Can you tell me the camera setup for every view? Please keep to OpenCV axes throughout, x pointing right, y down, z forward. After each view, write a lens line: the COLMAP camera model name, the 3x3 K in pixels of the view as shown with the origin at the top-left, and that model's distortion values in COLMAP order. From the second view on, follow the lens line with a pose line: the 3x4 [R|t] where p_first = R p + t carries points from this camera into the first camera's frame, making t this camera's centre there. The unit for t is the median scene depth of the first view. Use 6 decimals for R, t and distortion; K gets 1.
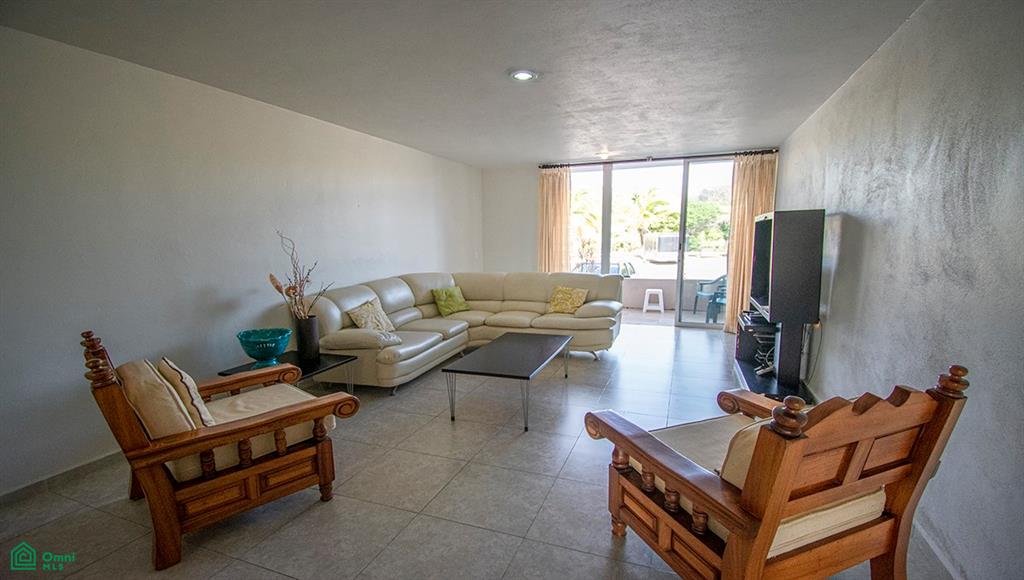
lens RADIAL K [[451.5, 0, 510.6], [0, 451.5, 320.7], [0, 0, 1]] dist [0.009138, -0.018377]
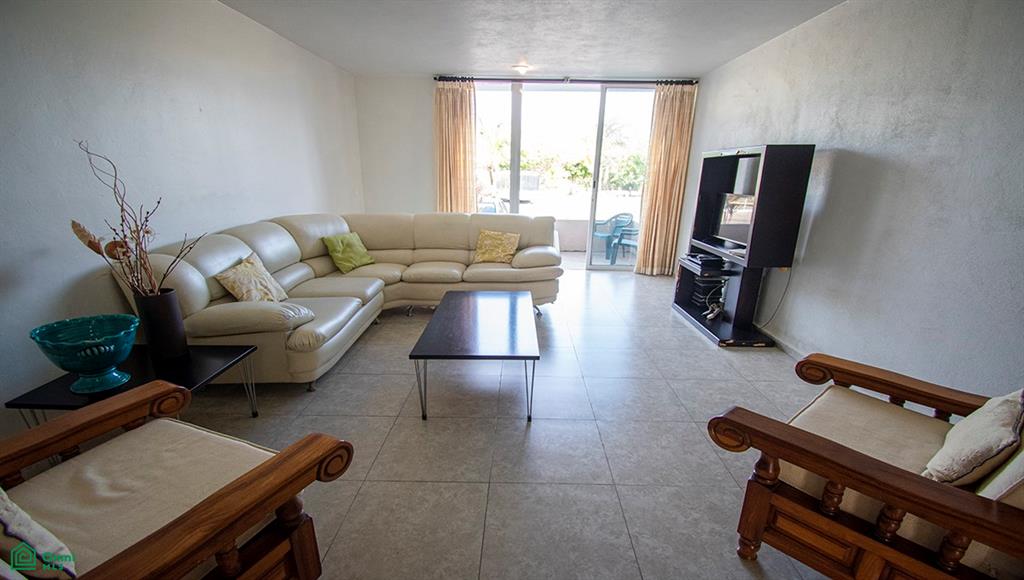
lens RADIAL K [[451.5, 0, 523.7], [0, 451.5, 333.2], [0, 0, 1]] dist [0.009138, -0.018377]
pose [[0.935659, -0.093574, 0.340275, -0.137077], [0.039310, 0.985841, 0.163010, -0.022381], [-0.350710, -0.139145, 0.926089, 0.174083]]
